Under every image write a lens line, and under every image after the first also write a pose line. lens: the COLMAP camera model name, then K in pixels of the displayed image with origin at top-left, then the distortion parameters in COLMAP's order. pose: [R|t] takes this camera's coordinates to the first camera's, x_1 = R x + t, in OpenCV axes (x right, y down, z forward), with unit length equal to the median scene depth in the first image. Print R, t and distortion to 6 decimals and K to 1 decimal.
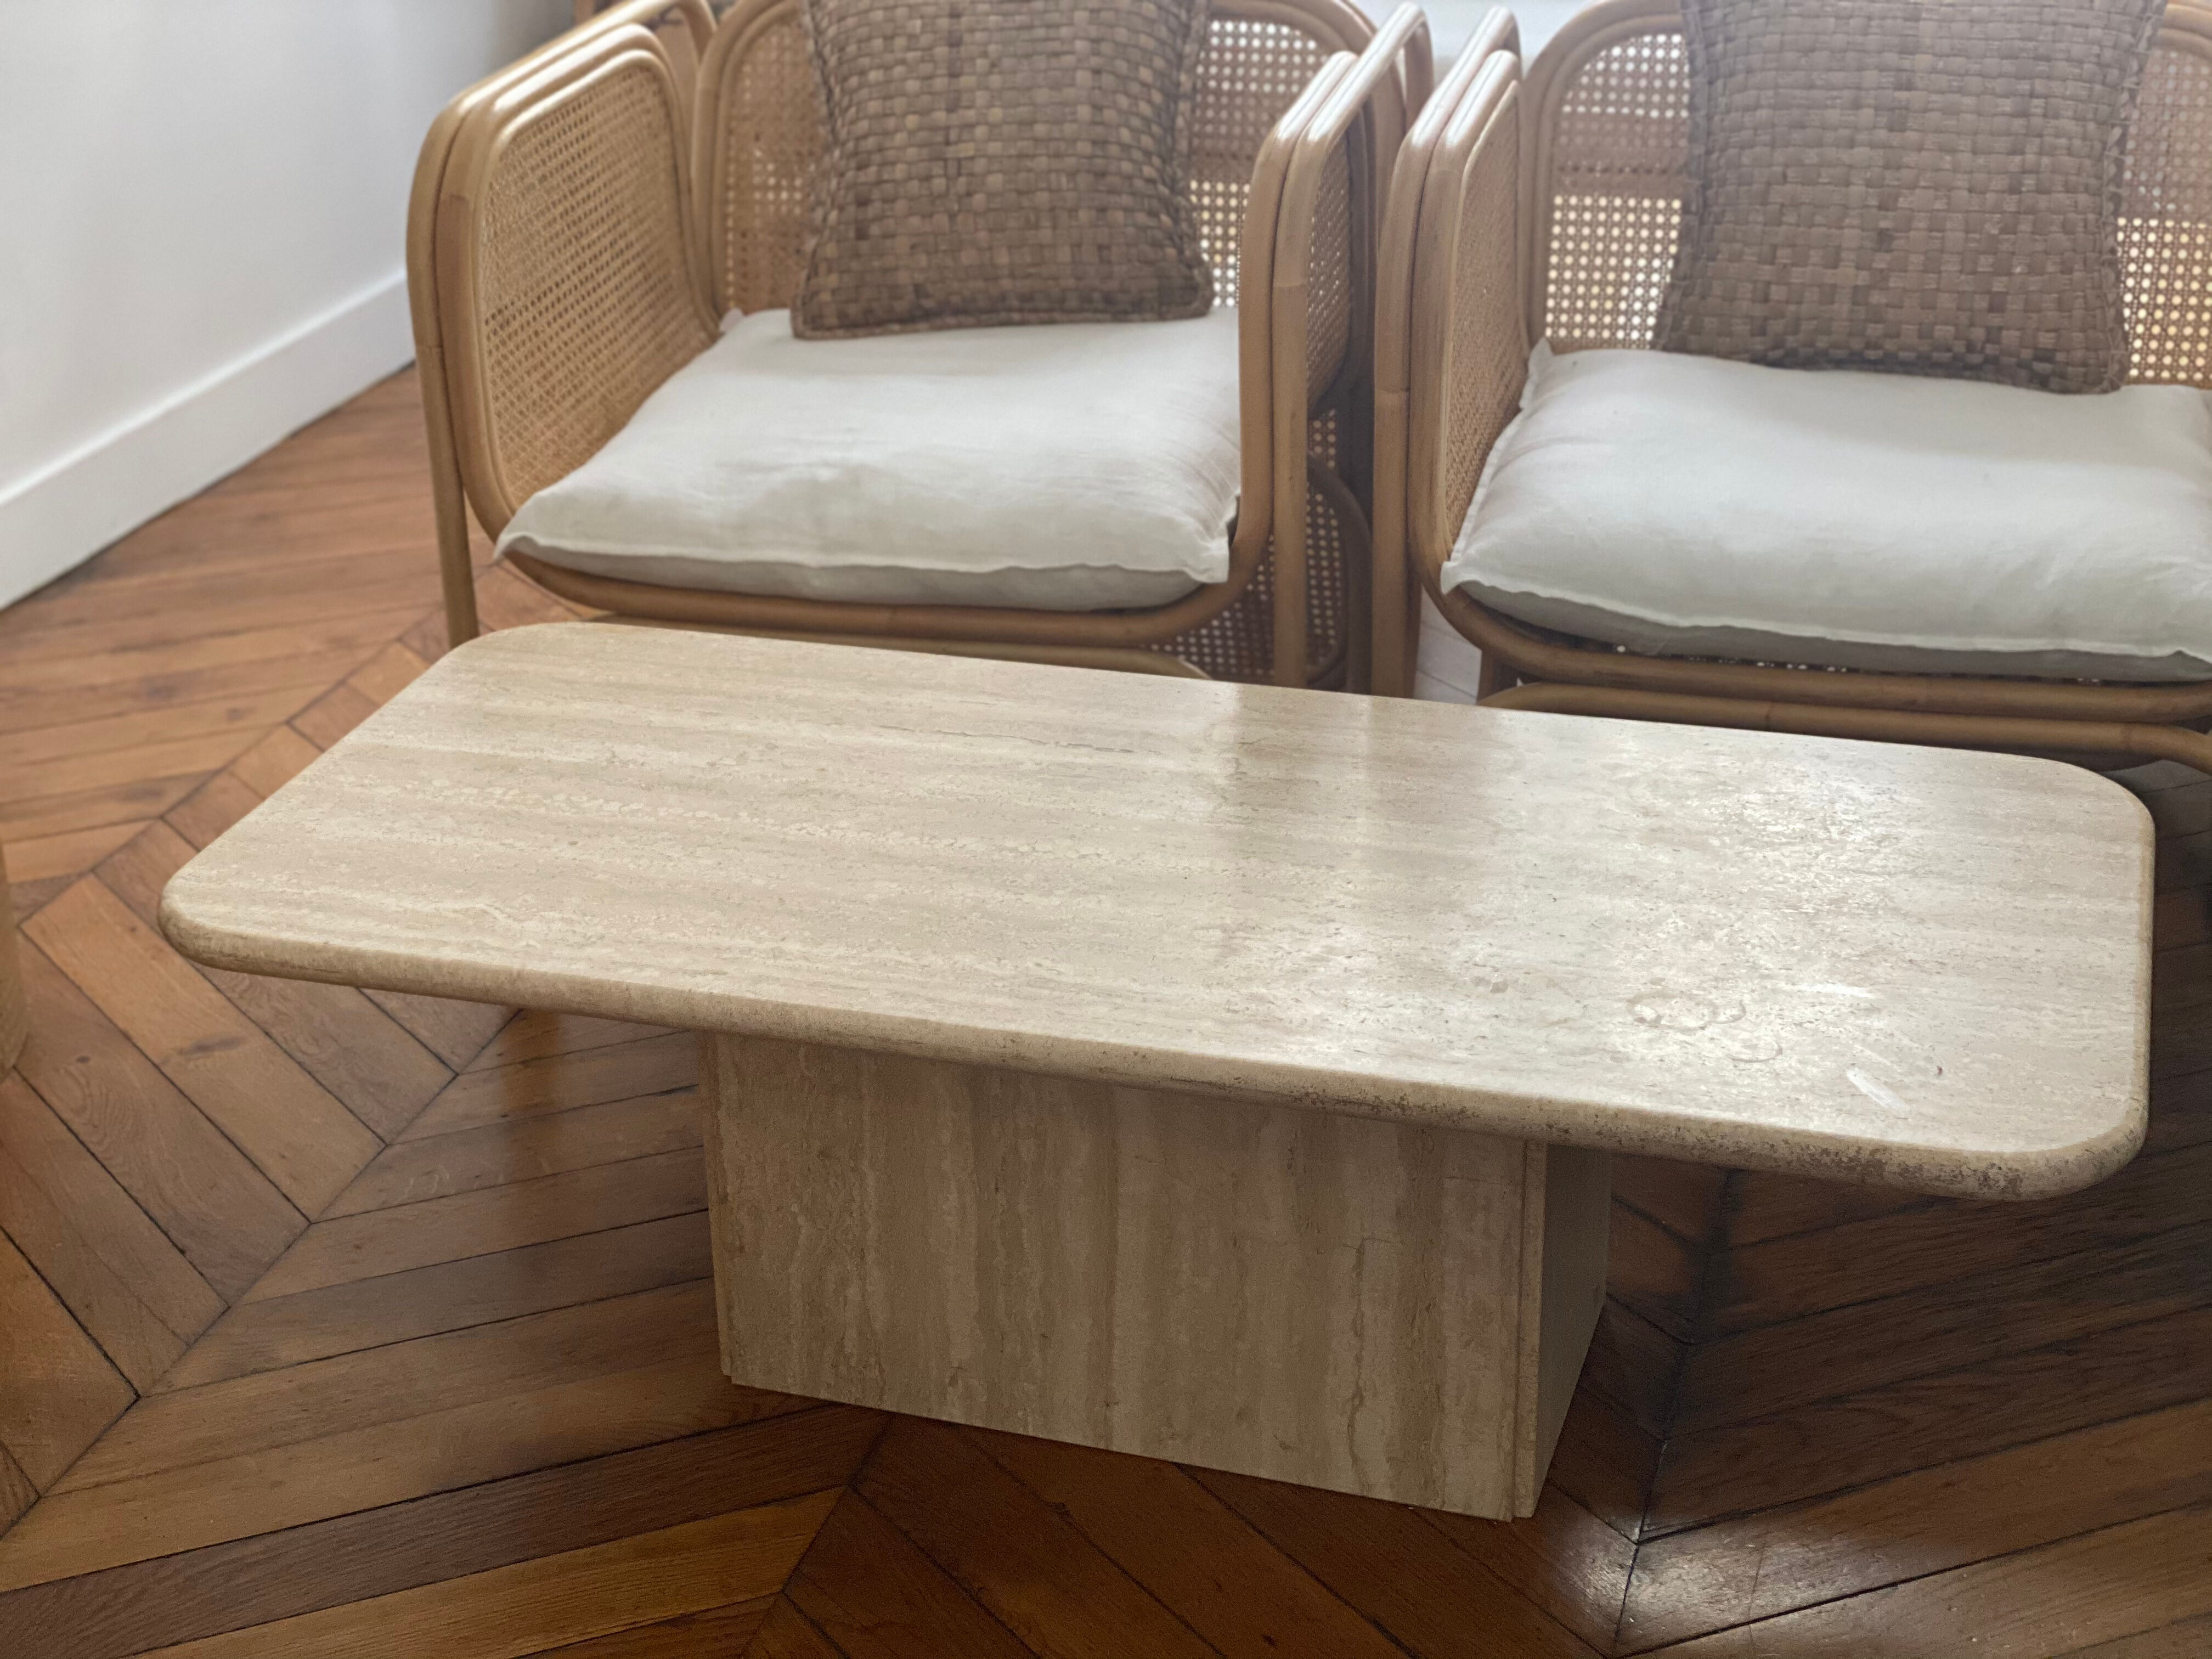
lens RADIAL K [[3334.0, 0, 1098.3], [0, 3334.0, 829.7], [0, 0, 1]] dist [0.099735, 0.027408]
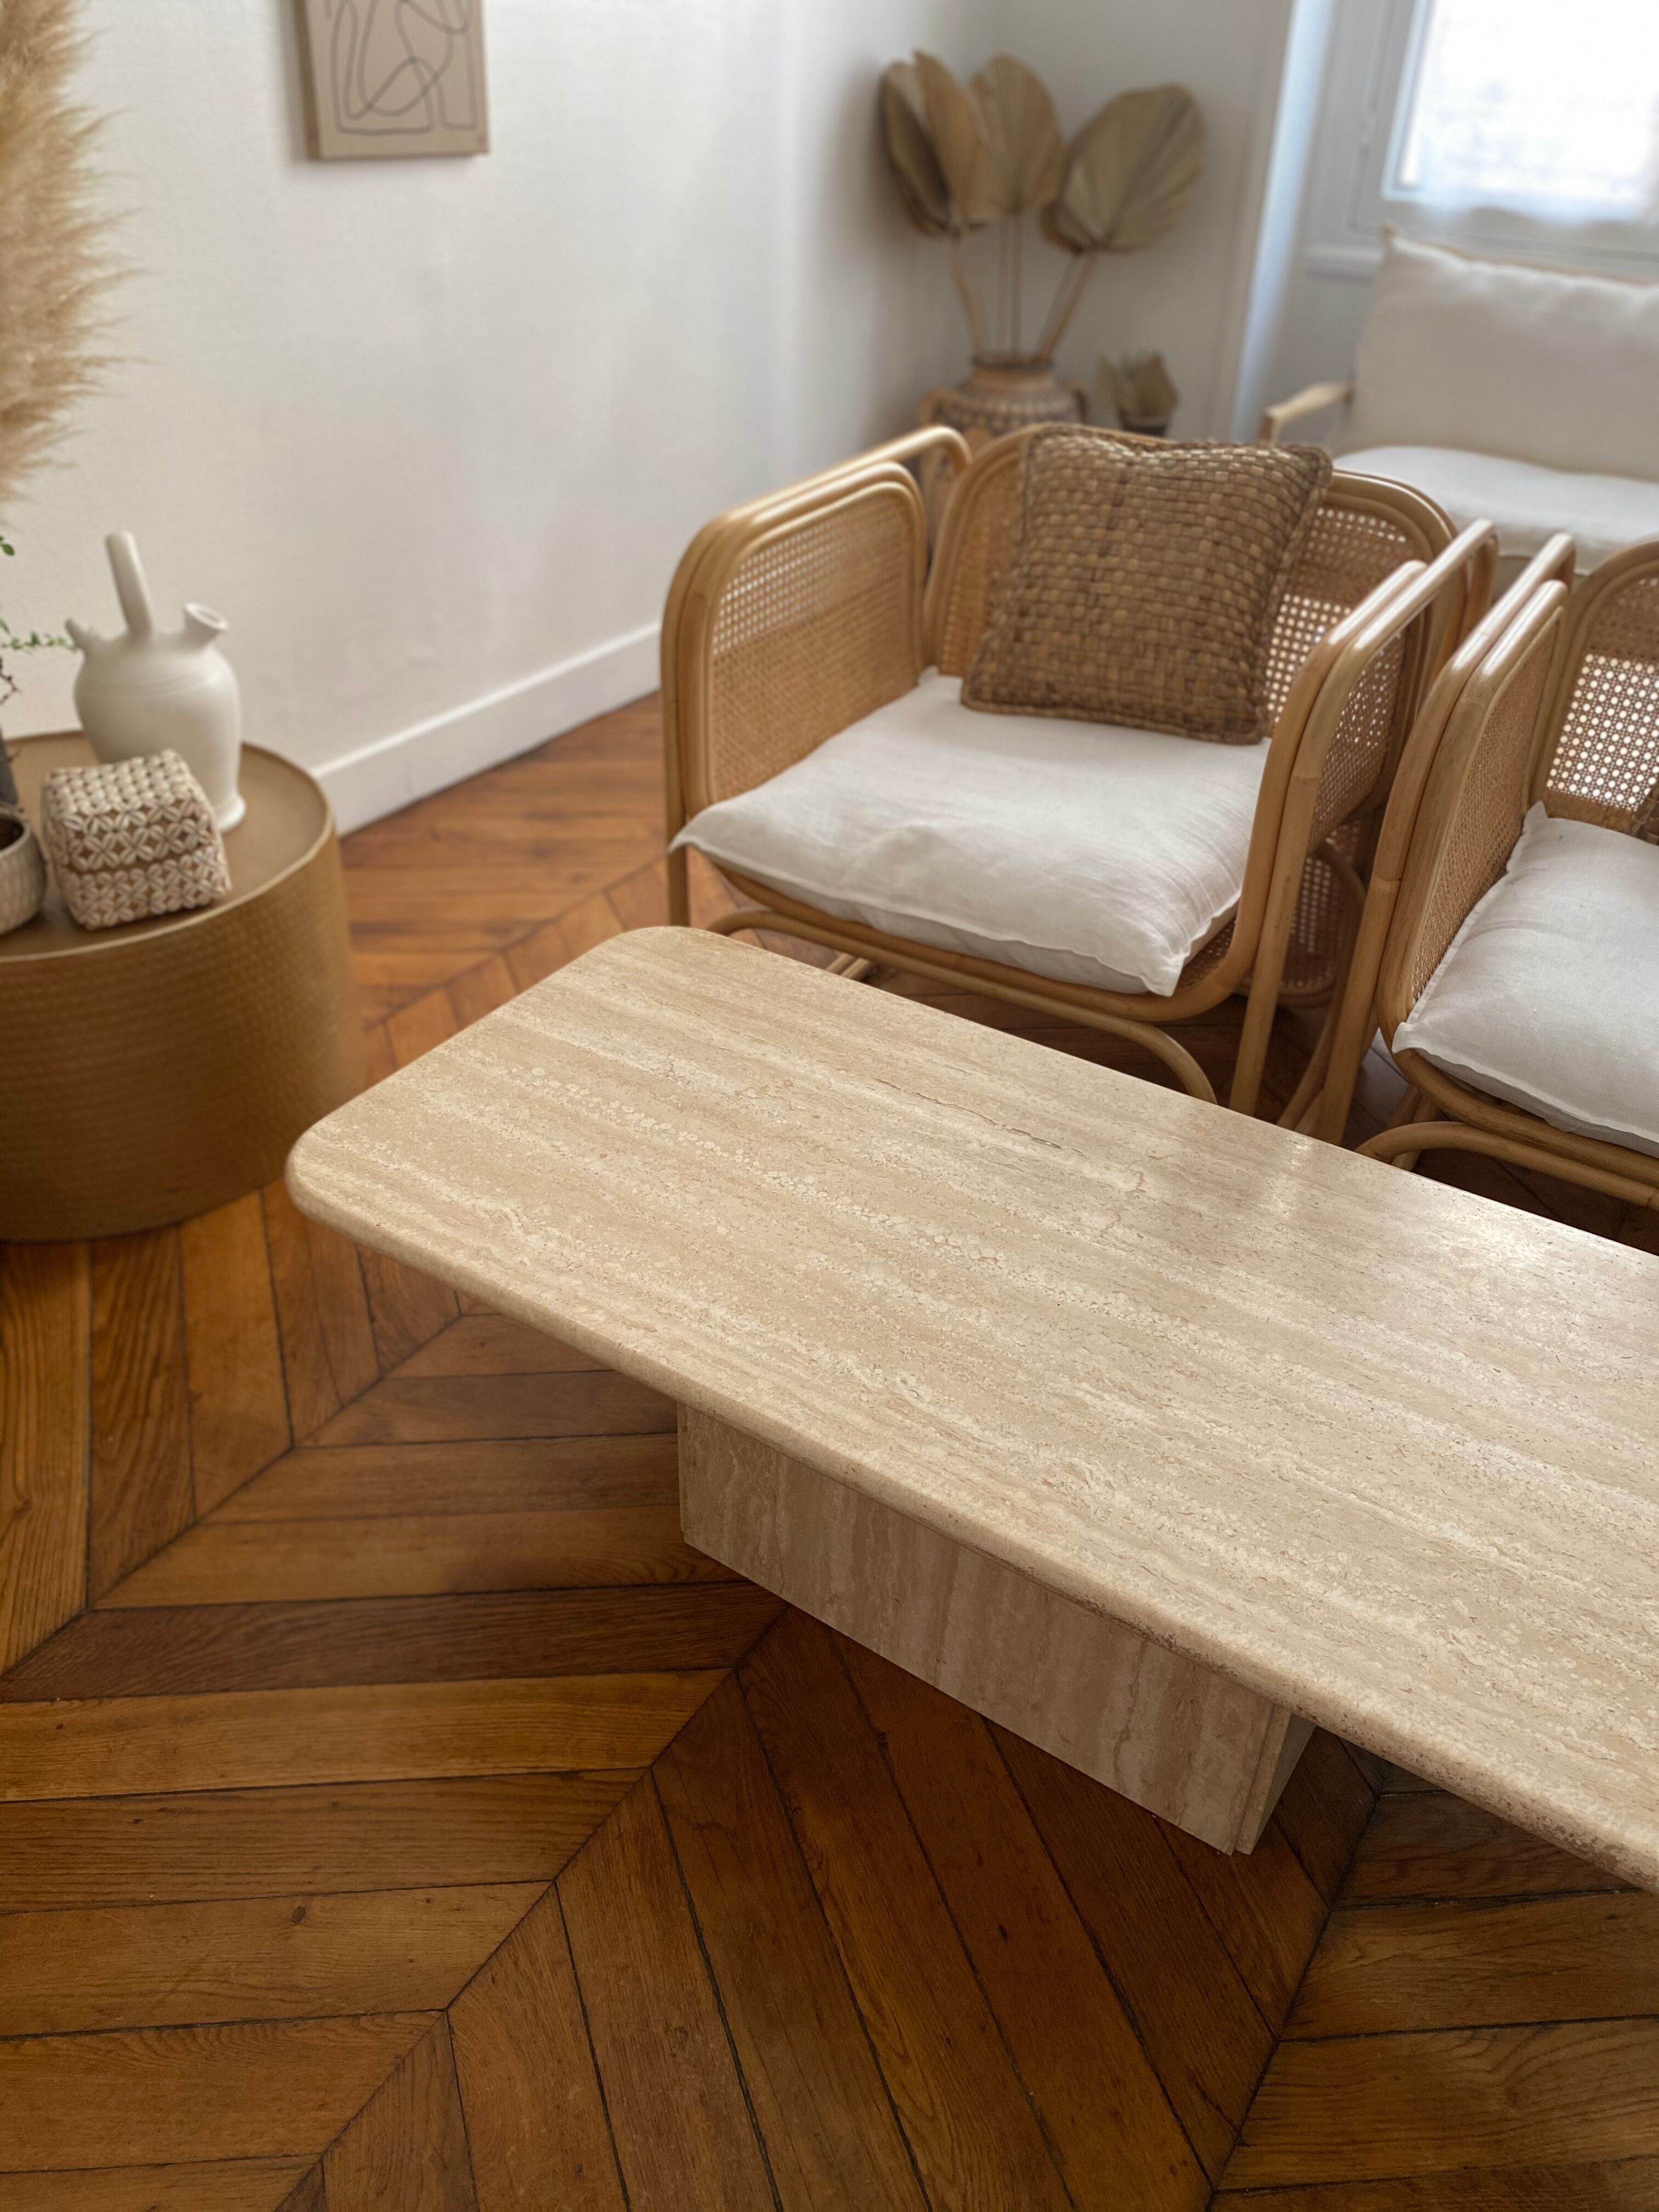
lens RADIAL K [[1702.0, 0, 835.3], [0, 1702.0, 1078.5], [0, 0, 1]] dist [0.039284, -0.050069]
pose [[0.960712, 0.191730, -0.200678, 0.052692], [-0.158715, 0.972670, 0.169480, -0.145896], [0.227688, -0.130971, 0.964886, 0.383073]]
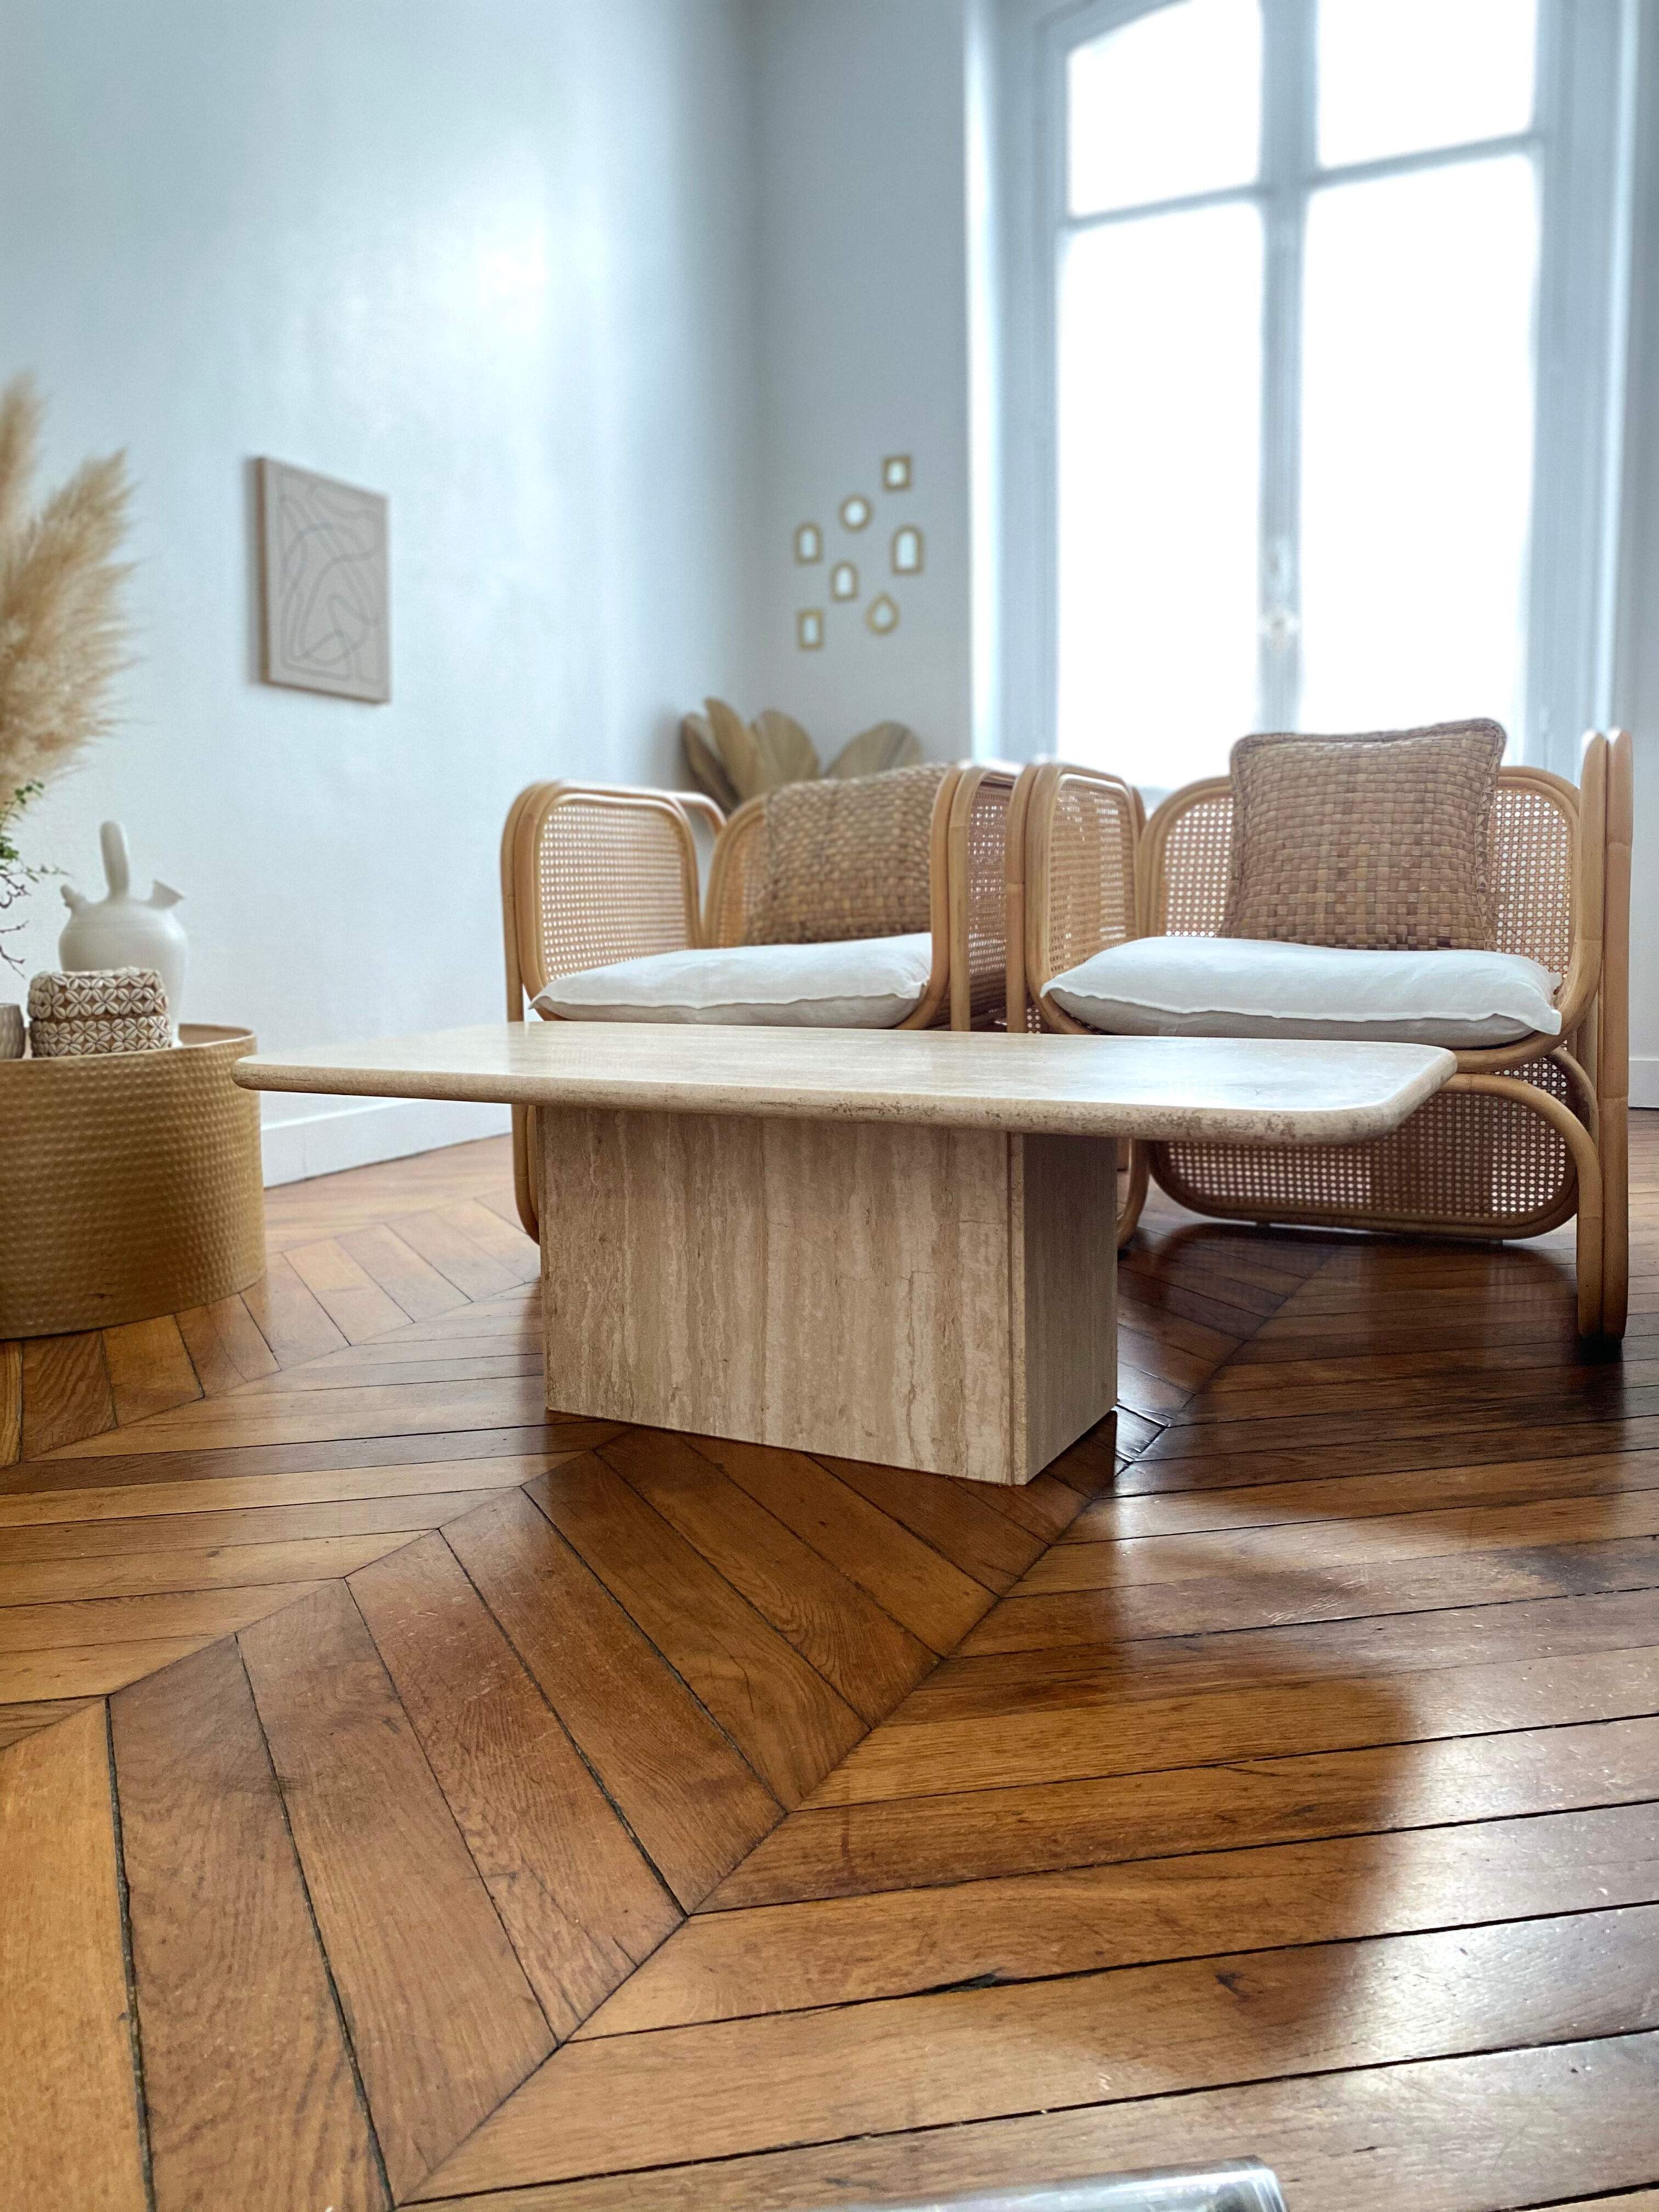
lens RADIAL K [[1685.6, 0, 833.7], [0, 1685.6, 1073.6], [0, 0, 1]] dist [0.123718, -0.255395]
pose [[0.984219, 0.022198, -0.175555, 0.165545], [-0.076312, 0.948348, -0.307916, 0.258193], [0.159652, 0.316454, 0.935076, 0.222865]]
